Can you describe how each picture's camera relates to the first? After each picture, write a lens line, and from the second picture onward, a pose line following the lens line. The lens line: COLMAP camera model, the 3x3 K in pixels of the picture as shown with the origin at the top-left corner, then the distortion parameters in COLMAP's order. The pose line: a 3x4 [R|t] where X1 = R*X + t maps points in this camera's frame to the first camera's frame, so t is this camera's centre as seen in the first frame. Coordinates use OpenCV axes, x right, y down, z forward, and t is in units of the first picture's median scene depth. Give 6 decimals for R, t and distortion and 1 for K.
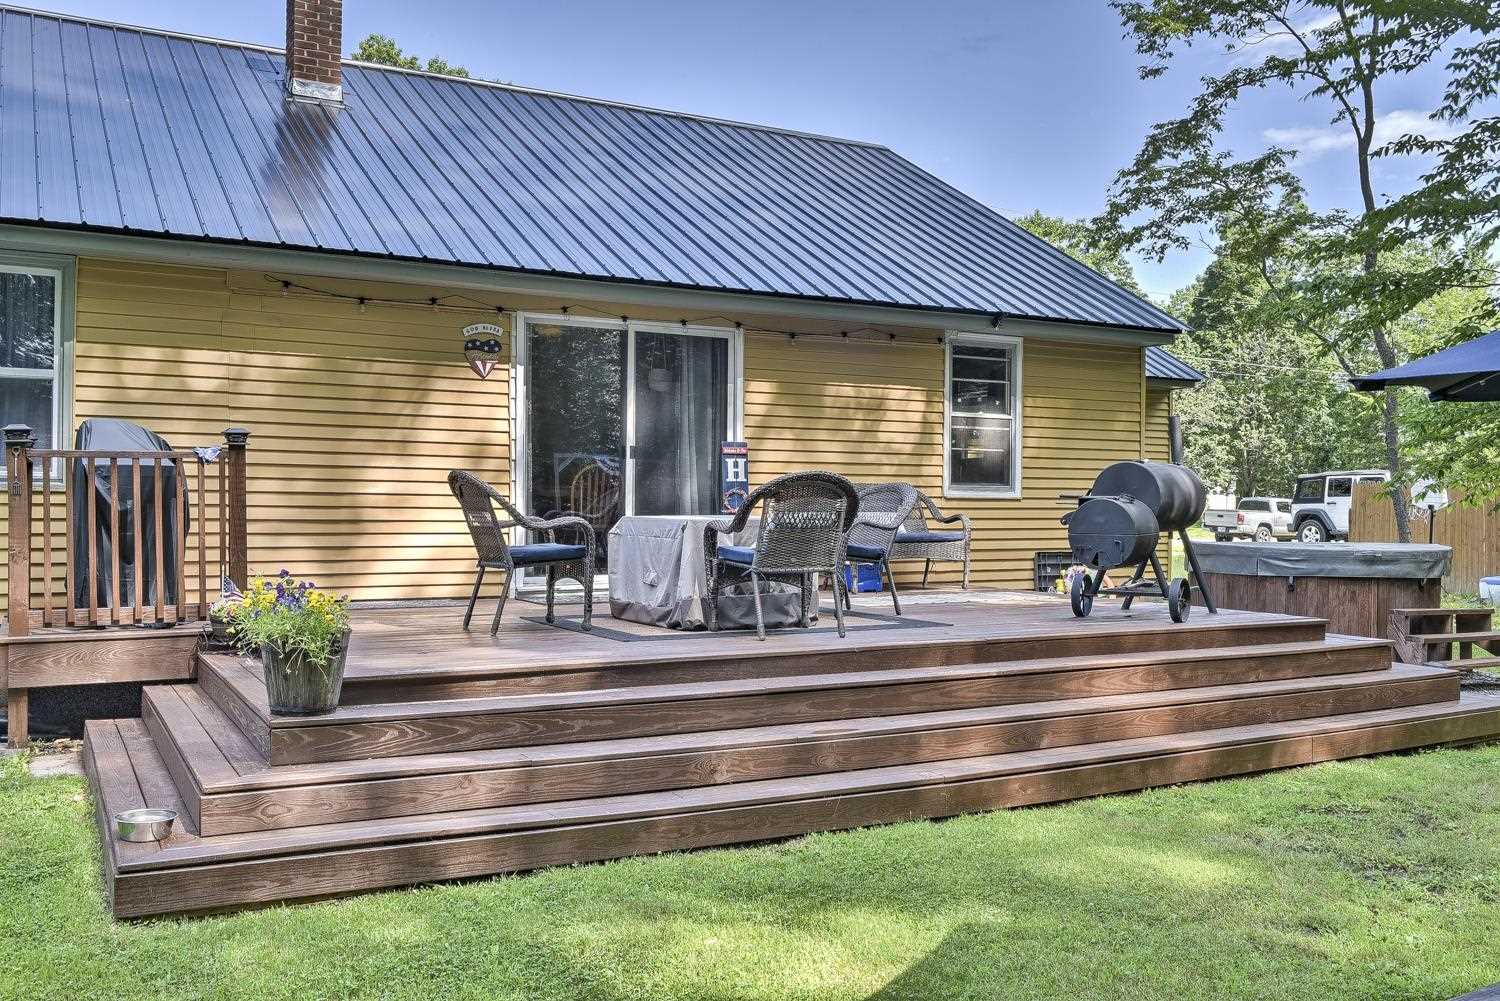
lens RADIAL K [[1328.1, 0, 750.0], [0, 1328.1, 500.5], [0, 0, 1]] dist [-0.009456, -0.008681]
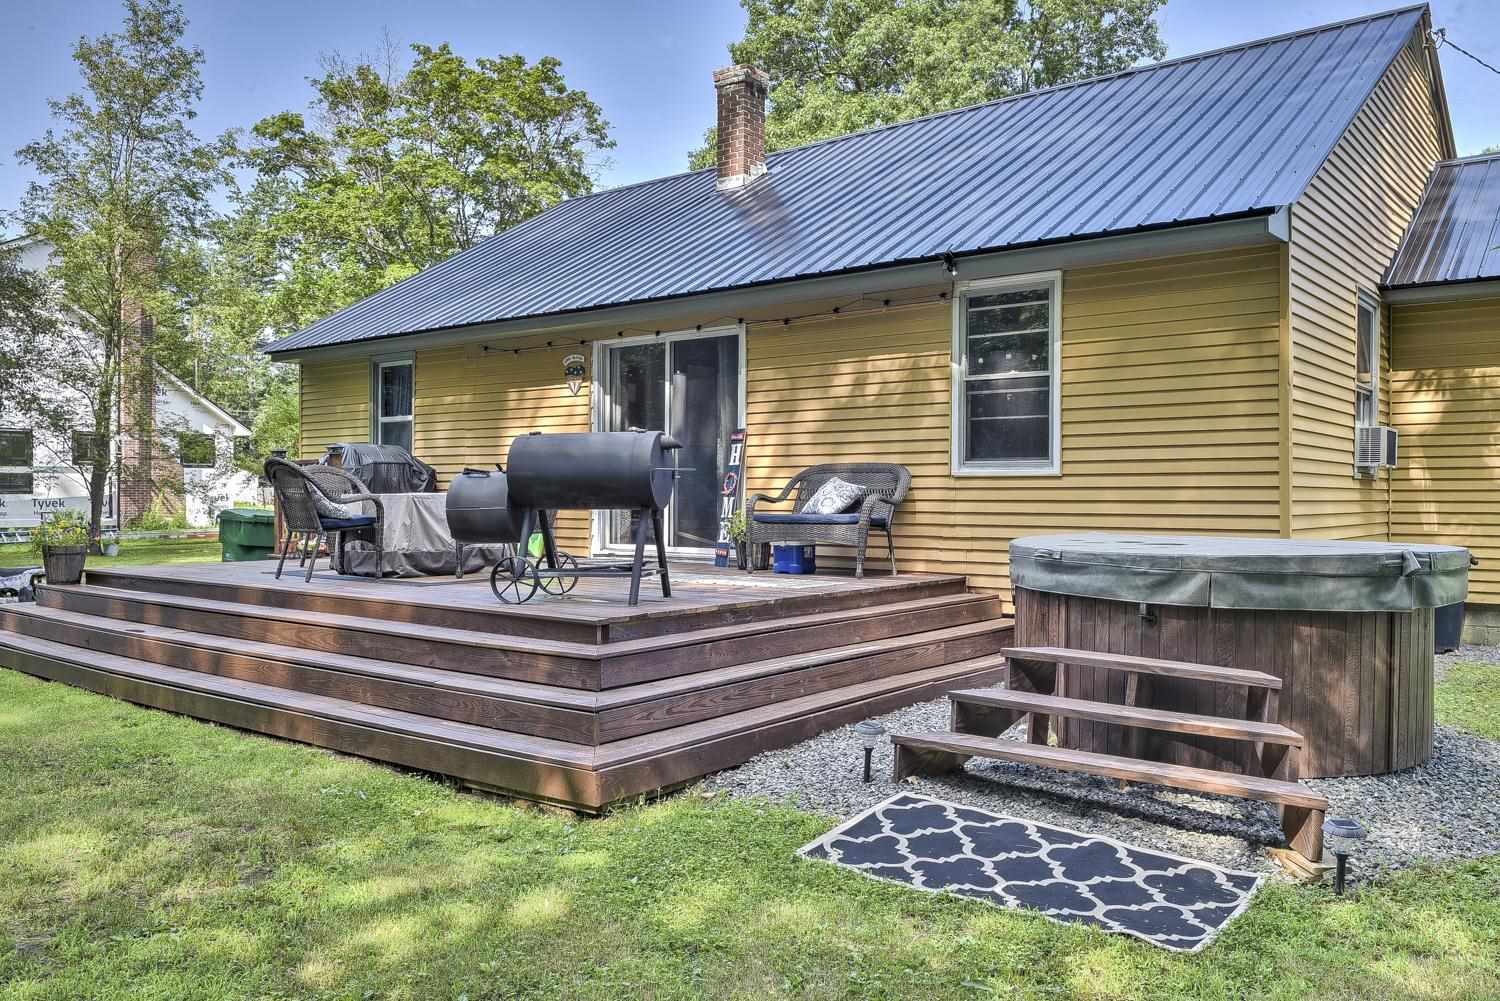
lens RADIAL K [[1155.4, 0, 750.9], [0, 1155.4, 524.4], [0, 0, 1]] dist [-0.004080, -0.000271]
pose [[0.384482, 0.018491, -0.922947, 0.845658], [0.003304, 0.999765, 0.021407, 0.013629], [0.923126, -0.011280, 0.384331, 0.623793]]
